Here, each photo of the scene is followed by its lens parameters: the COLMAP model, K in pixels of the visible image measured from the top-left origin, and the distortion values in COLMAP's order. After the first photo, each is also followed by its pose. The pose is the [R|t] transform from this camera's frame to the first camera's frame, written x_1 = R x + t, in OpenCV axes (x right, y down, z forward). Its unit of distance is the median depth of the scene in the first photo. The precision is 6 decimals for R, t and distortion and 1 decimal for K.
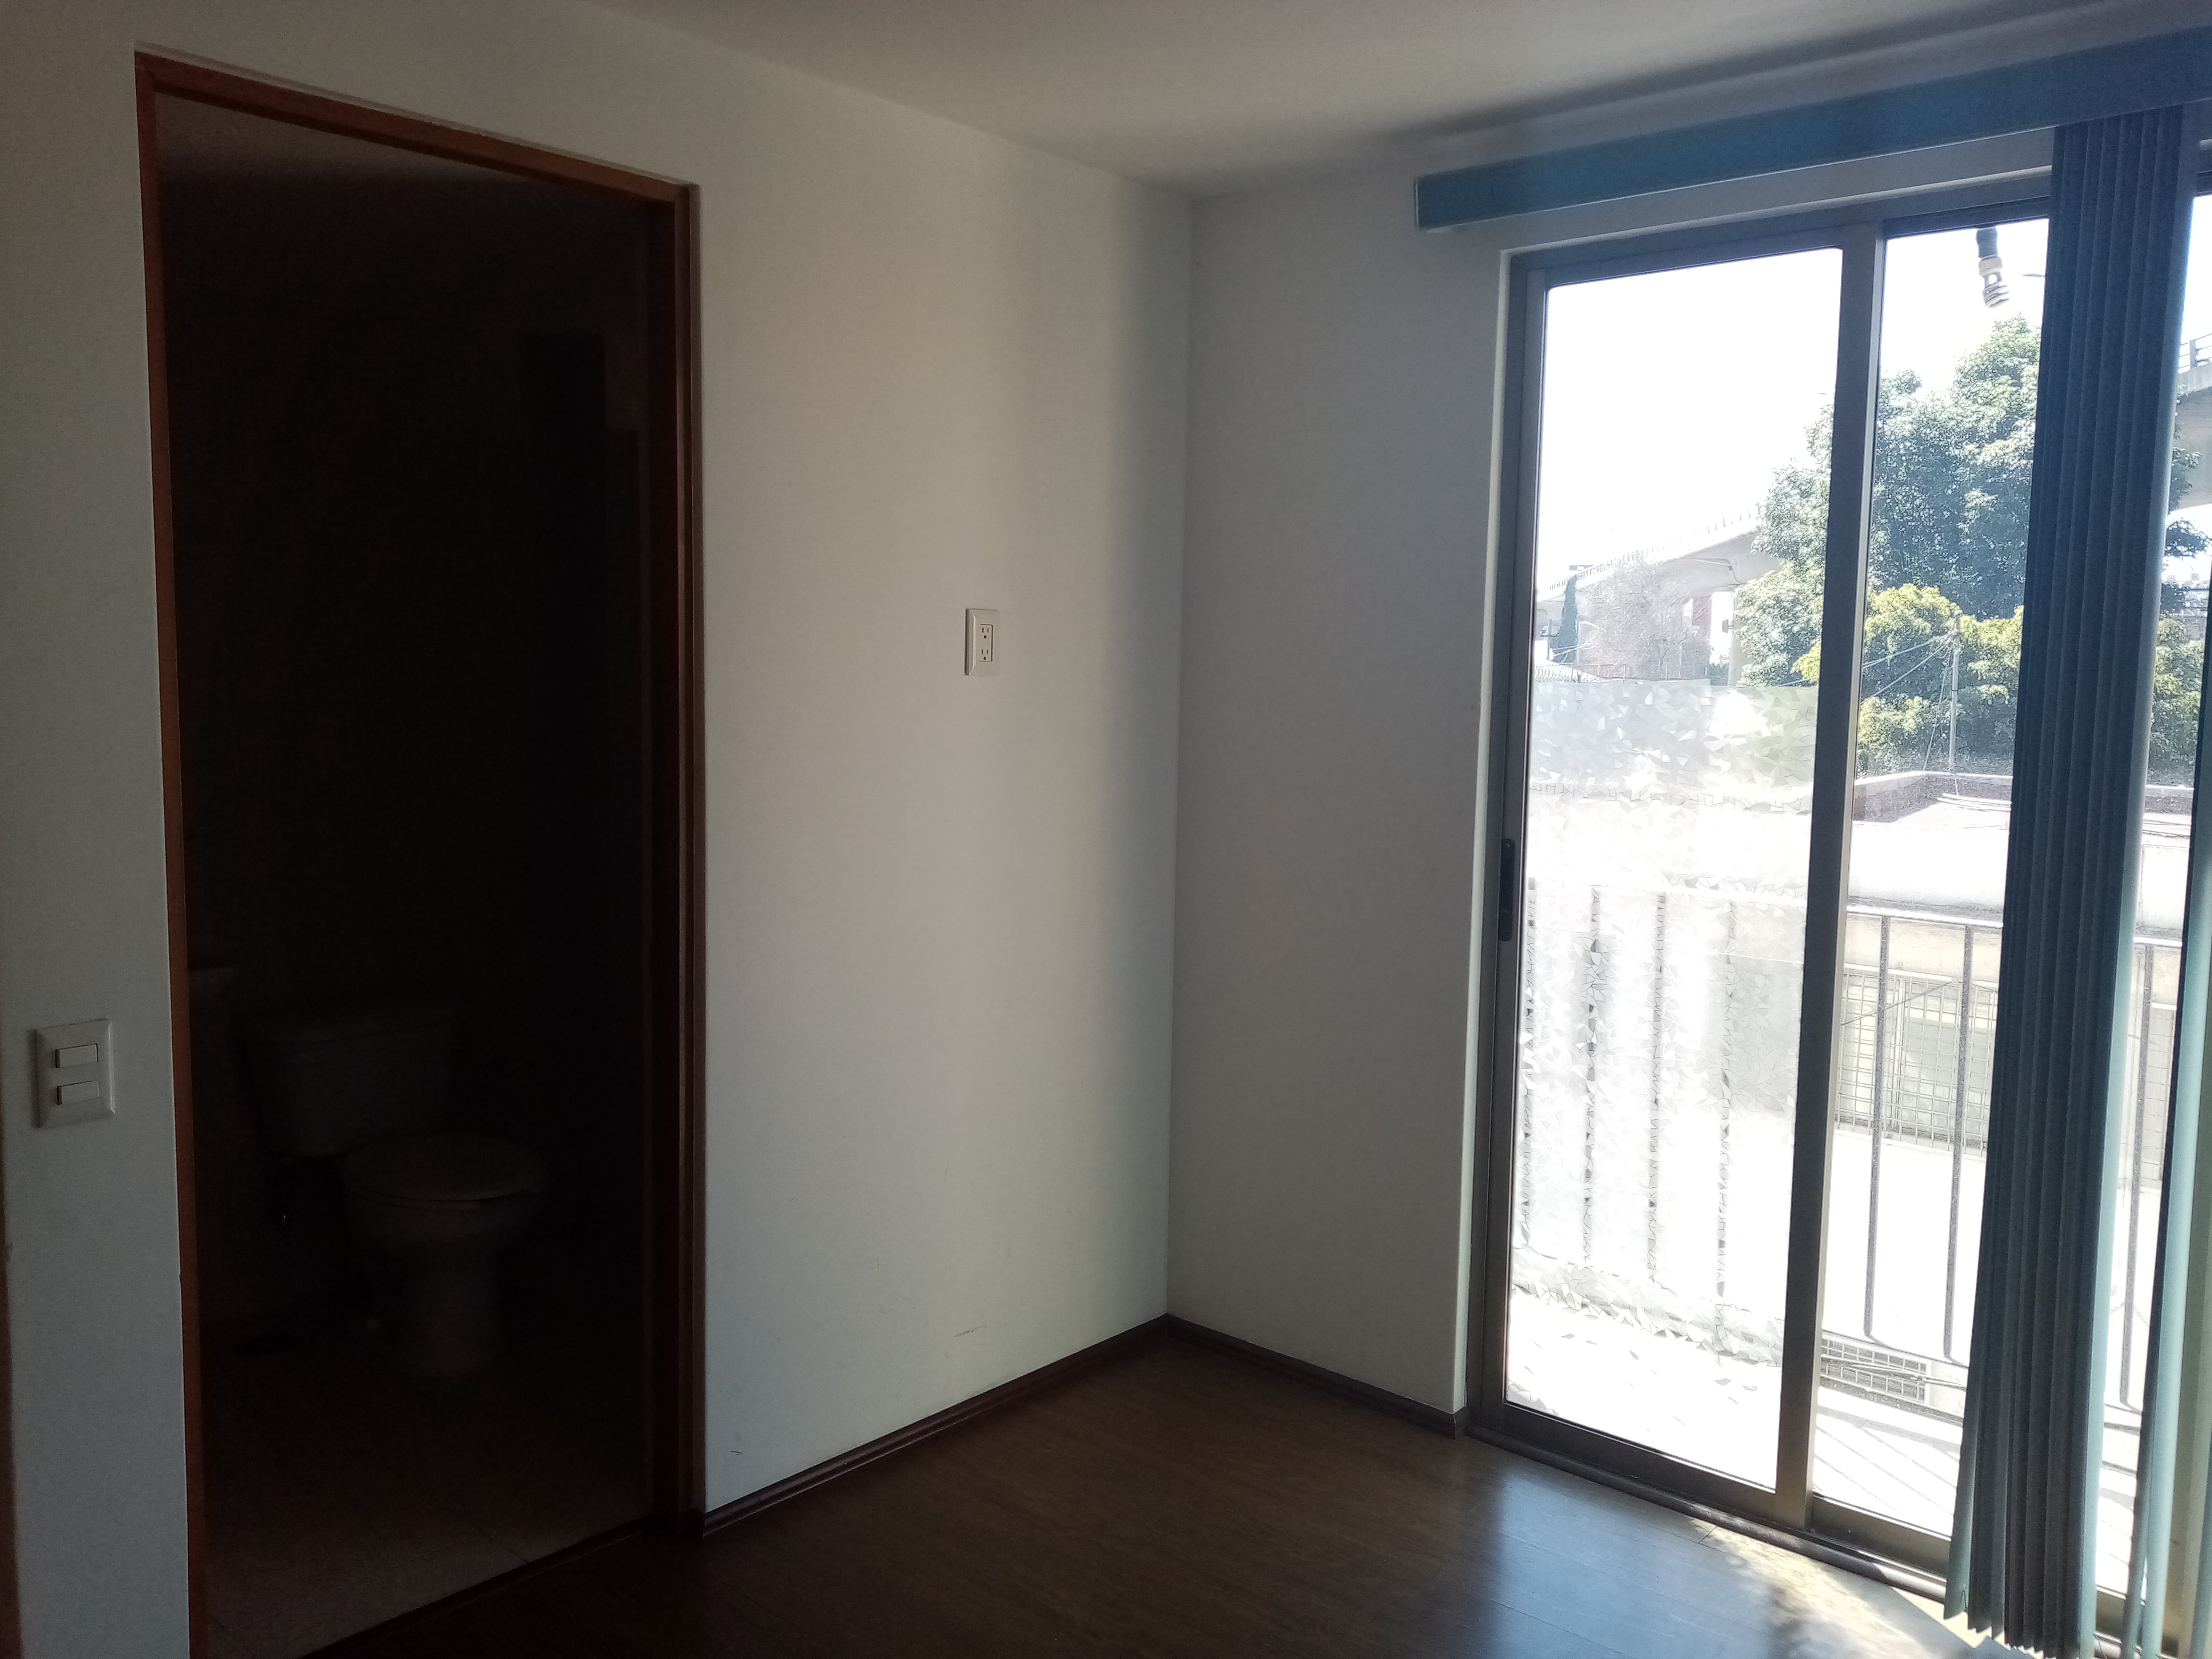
lens RADIAL K [[1808.1, 0, 1098.4], [0, 1808.1, 831.8], [0, 0, 1]] dist [0.072438, -0.123083]
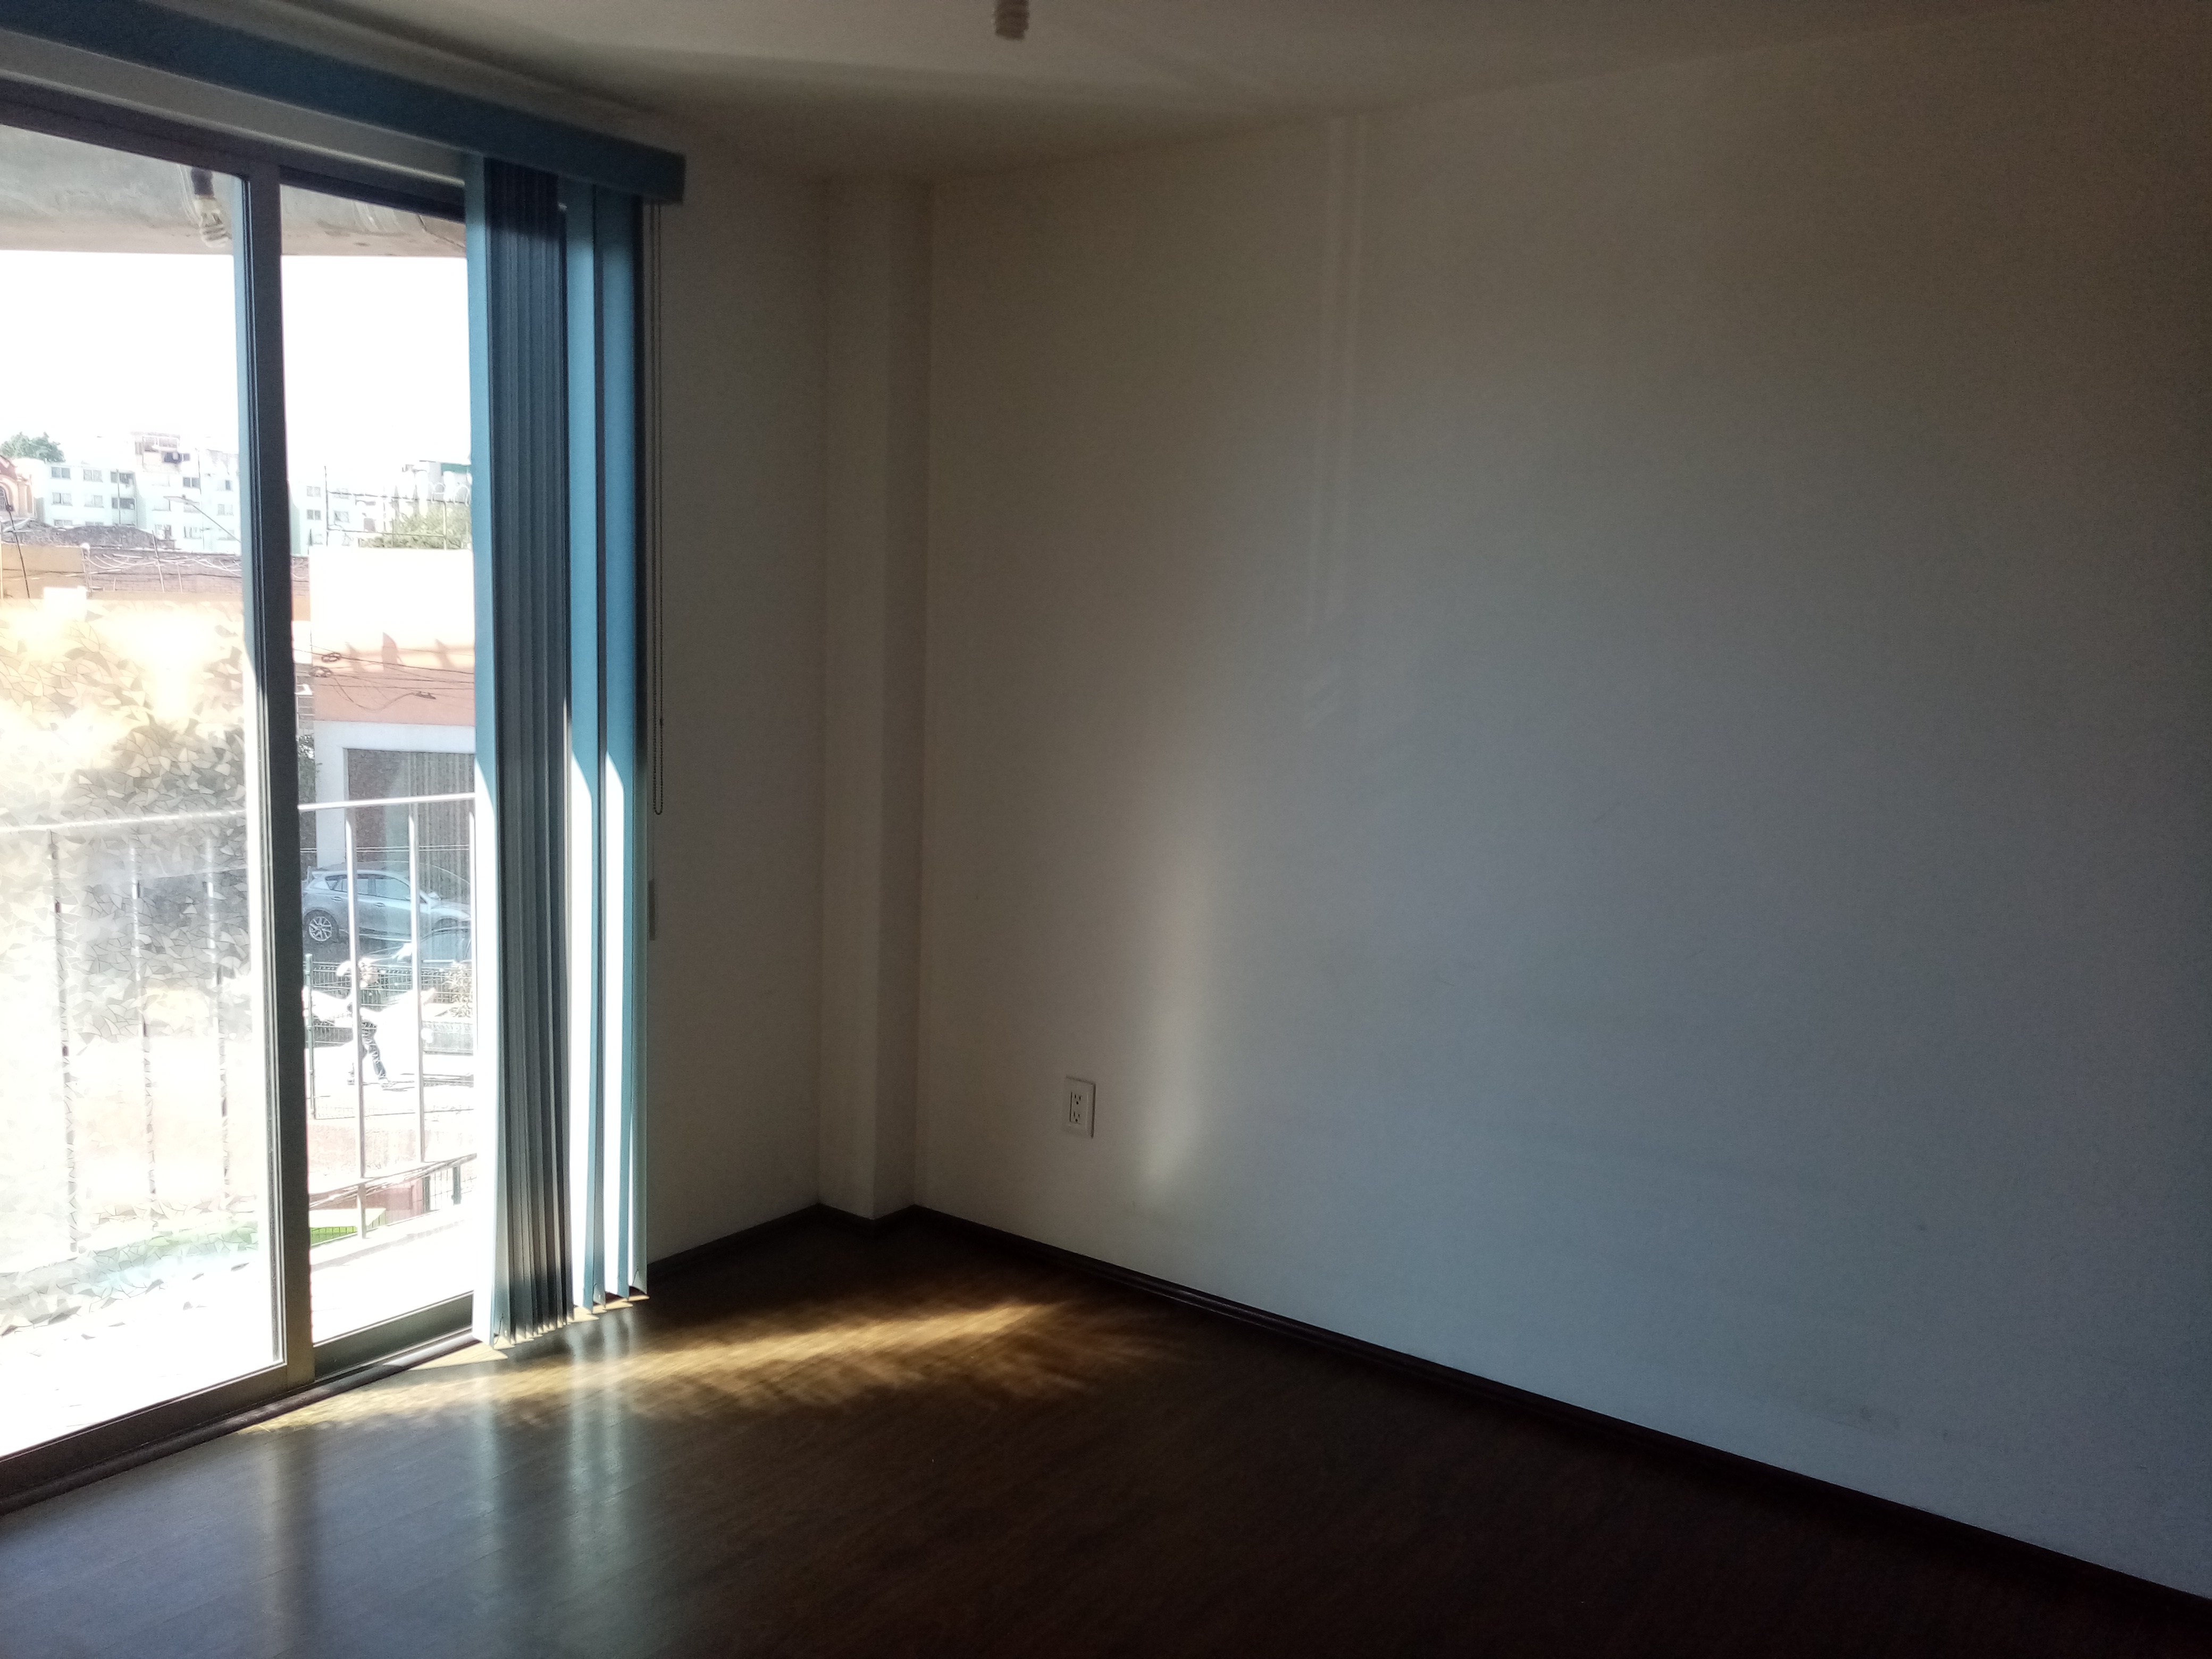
lens RADIAL K [[1808.1, 0, 1098.4], [0, 1808.1, 831.8], [0, 0, 1]] dist [0.072438, -0.123083]
pose [[-0.108805, -0.149211, 0.982801, -0.693194], [0.061849, 0.985739, 0.156504, -0.083221], [-0.992137, 0.077813, -0.098024, 0.619864]]
